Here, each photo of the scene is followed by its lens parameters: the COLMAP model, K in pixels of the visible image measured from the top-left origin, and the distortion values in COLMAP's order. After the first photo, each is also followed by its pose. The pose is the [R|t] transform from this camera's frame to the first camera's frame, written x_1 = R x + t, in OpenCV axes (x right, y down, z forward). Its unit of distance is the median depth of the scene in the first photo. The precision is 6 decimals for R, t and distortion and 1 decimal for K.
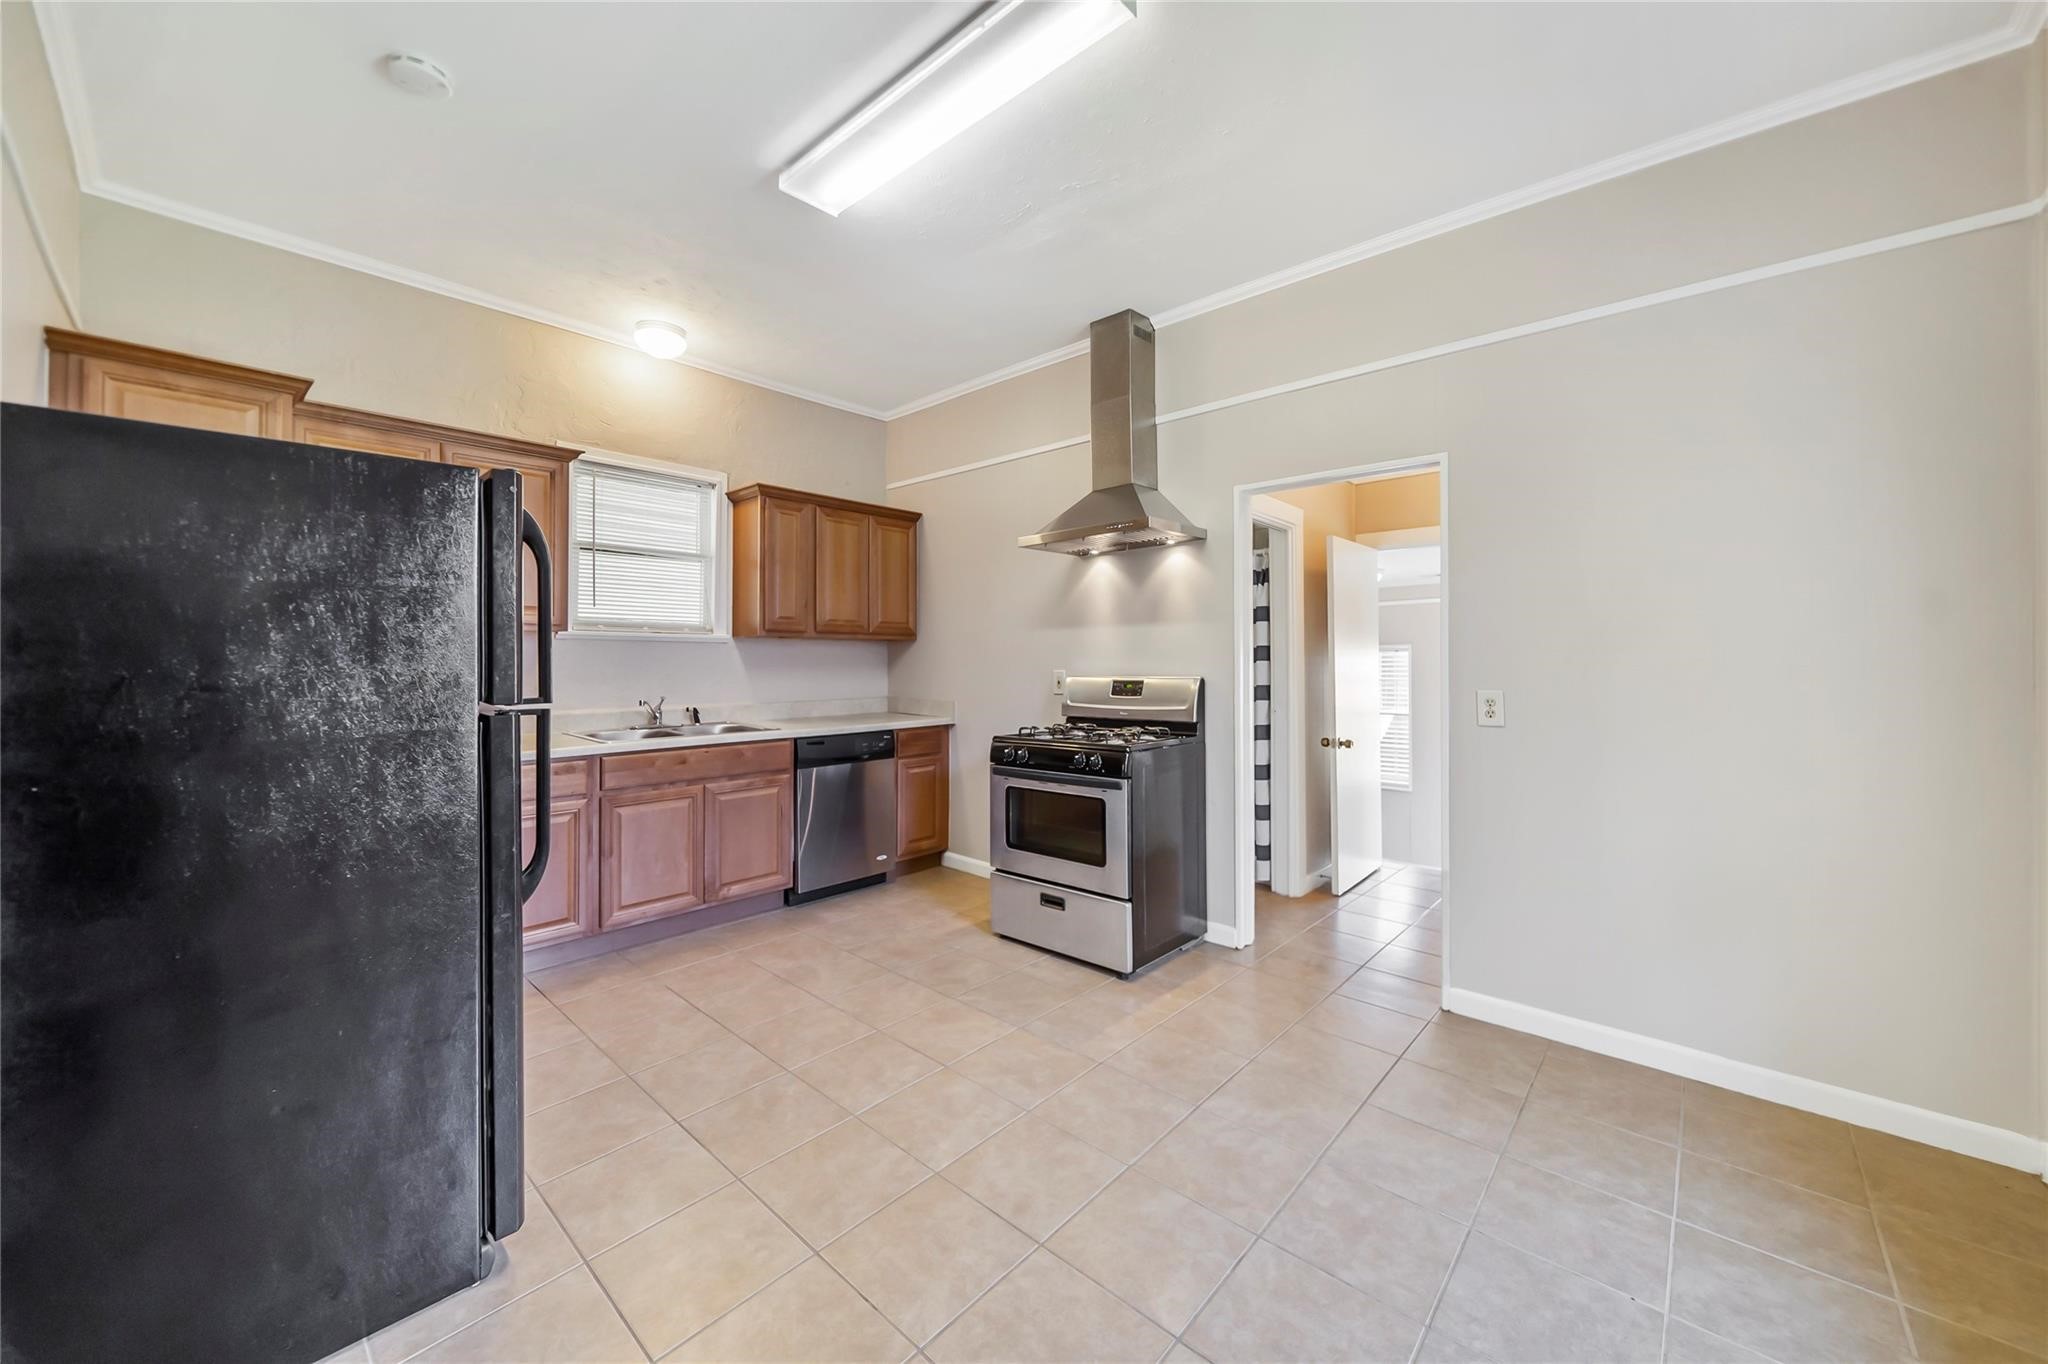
lens RADIAL K [[760.6, 0, 1026.8], [0, 760.6, 645.1], [0, 0, 1]] dist [-0.000308, -0.000017]
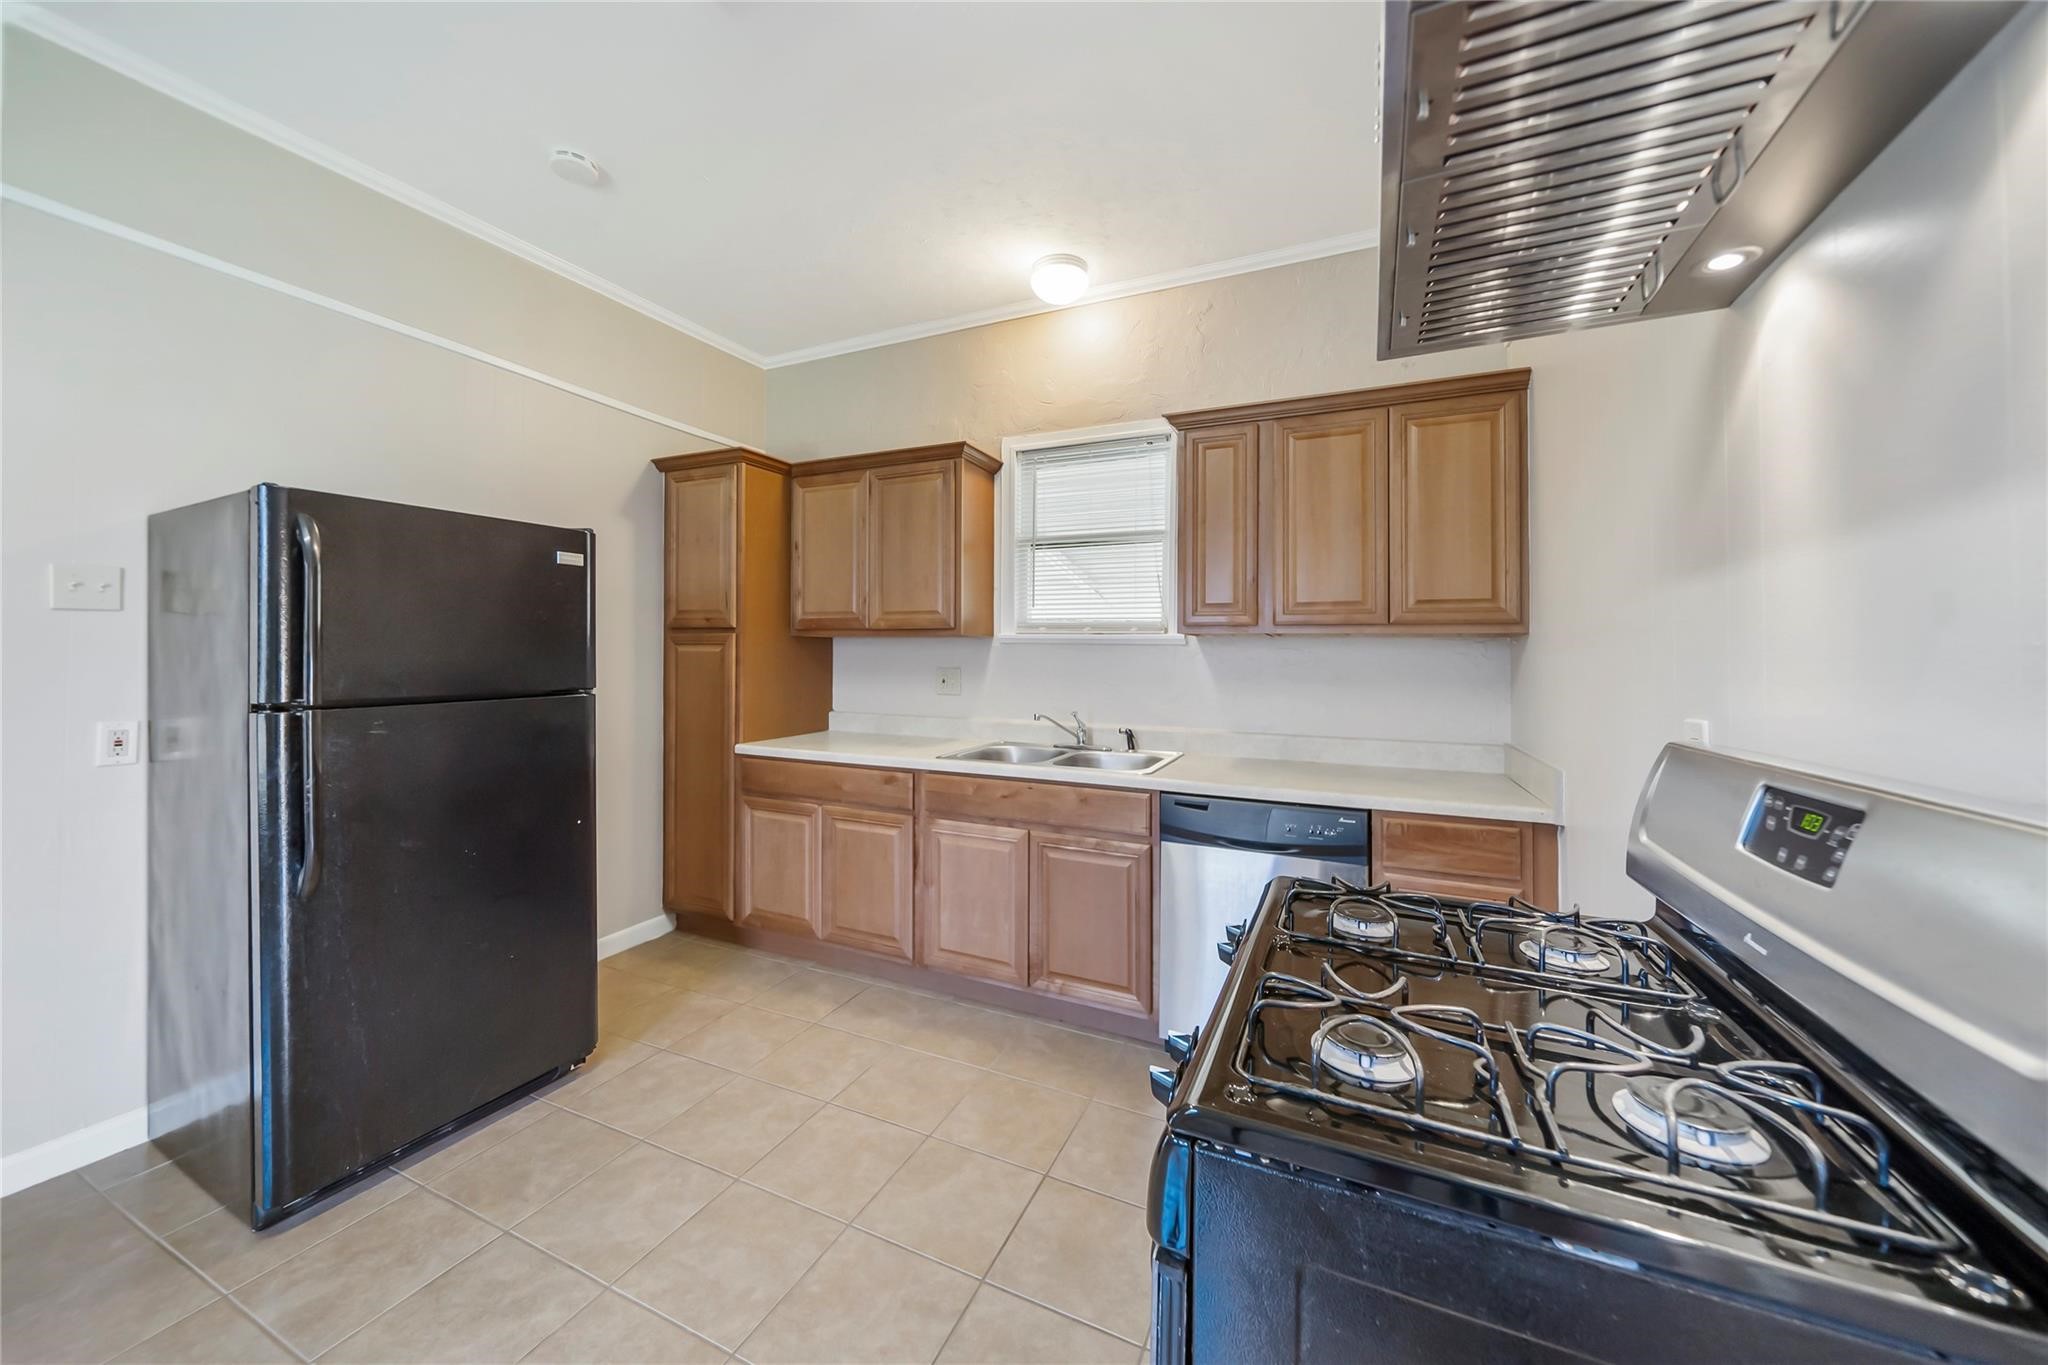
lens RADIAL K [[715.1, 0, 1029.3], [0, 715.1, 648.0], [0, 0, 1]] dist [-0.010774, -0.000086]
pose [[0.301840, -0.014822, -0.953244, 0.227273], [0.003532, 0.999890, -0.014429, 0.009593], [0.953352, 0.000988, 0.301859, 0.680822]]
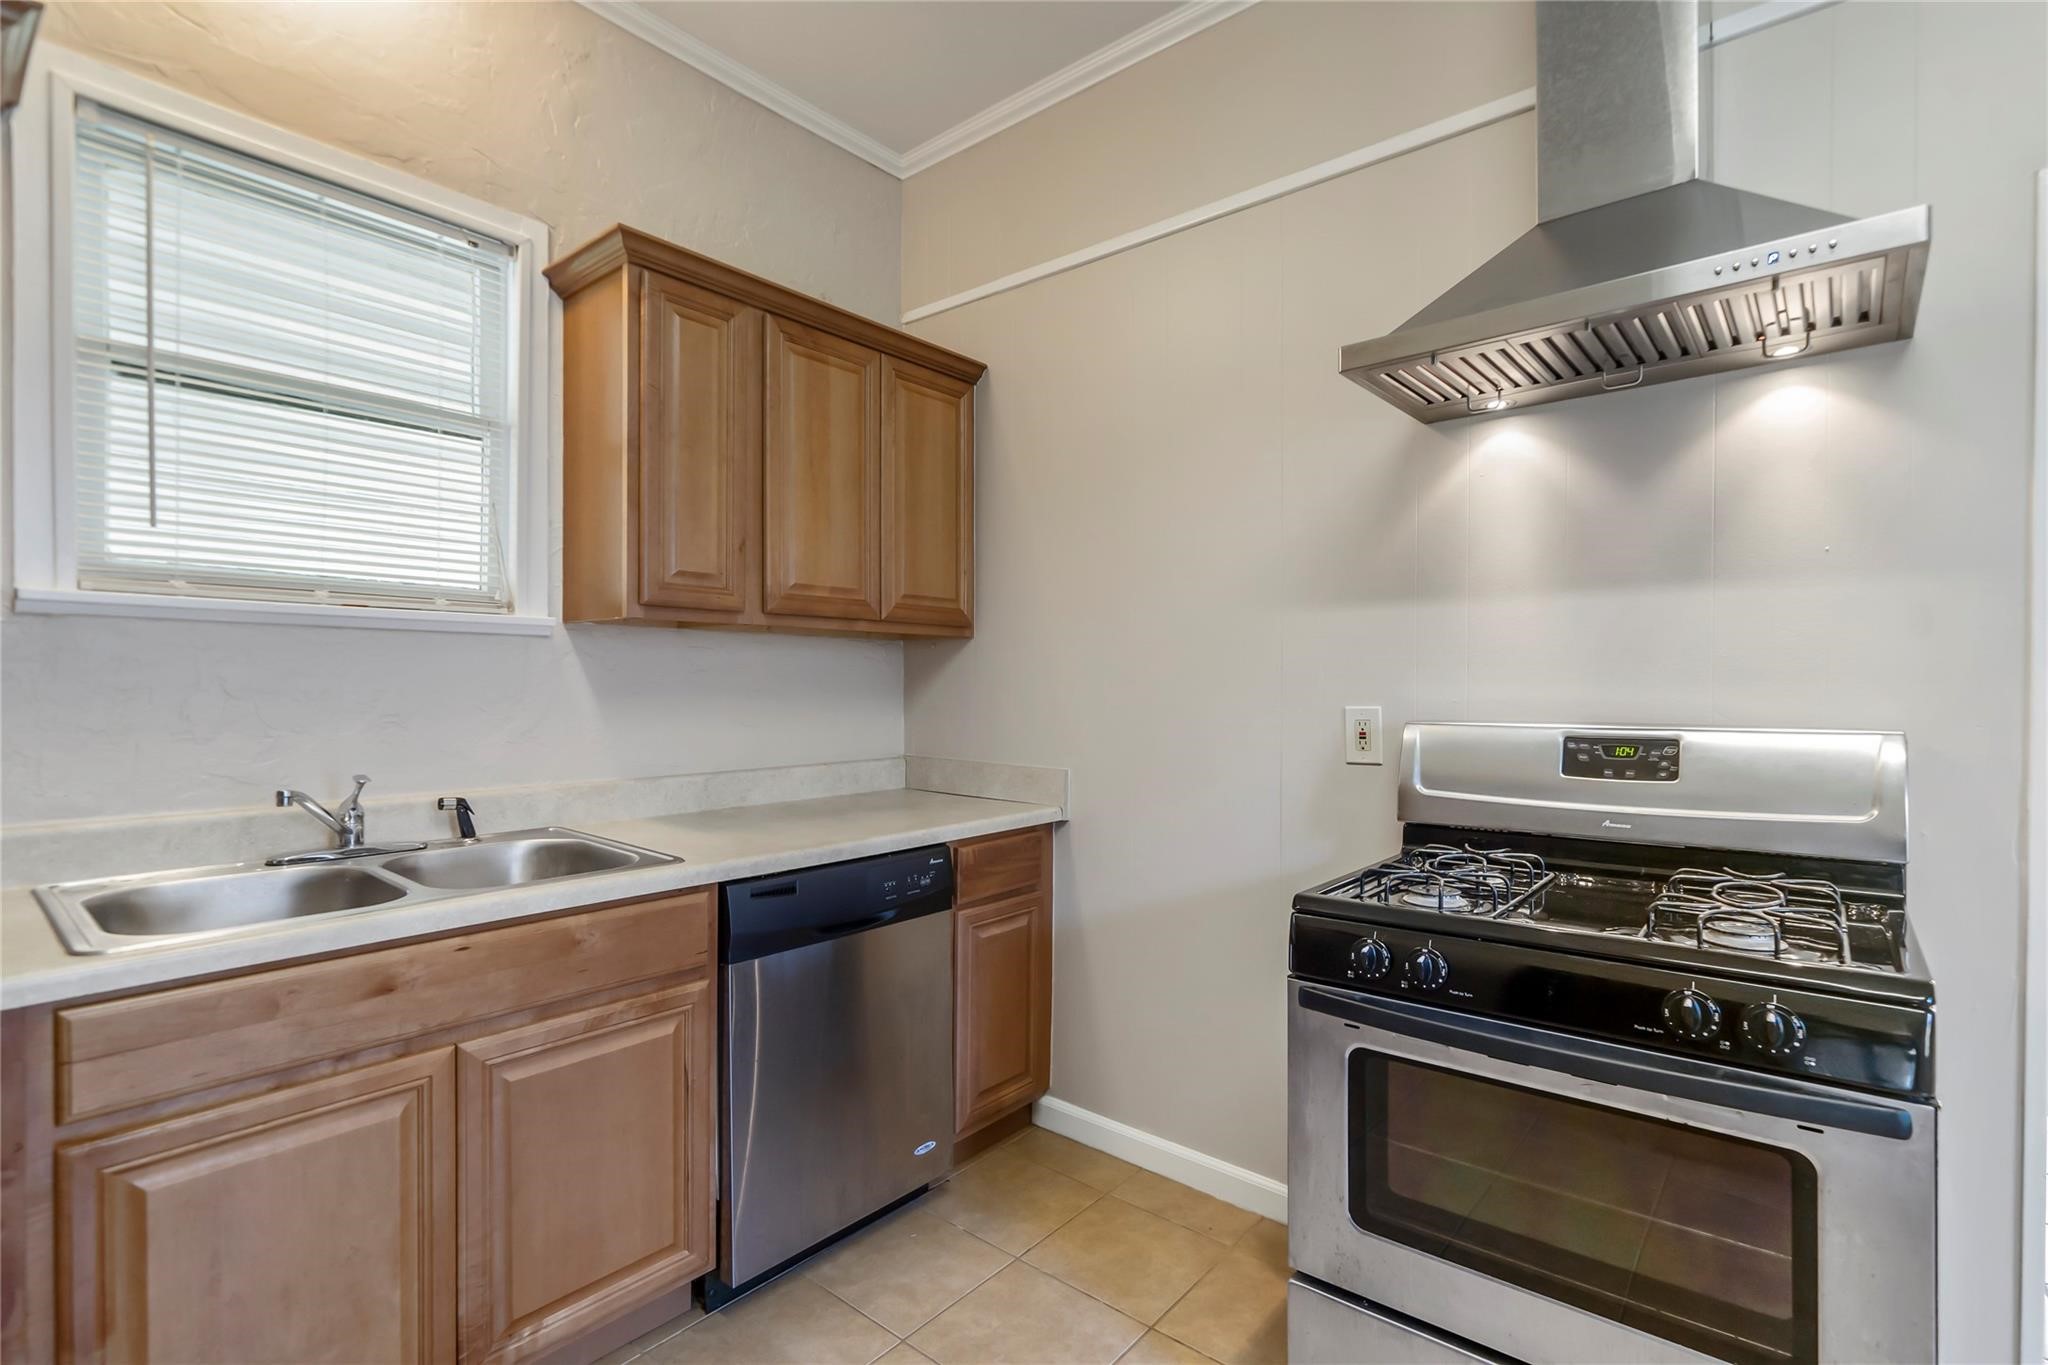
lens RADIAL K [[955.7, 0, 1024.0], [0, 955.7, 682.5], [0, 0, 1]] dist [0.001424, -0.000240]
pose [[0.999263, 0.004087, 0.038179, -0.163608], [-0.004879, 0.999774, 0.020675, 0.010589], [-0.038086, -0.020846, 0.999057, 0.493537]]
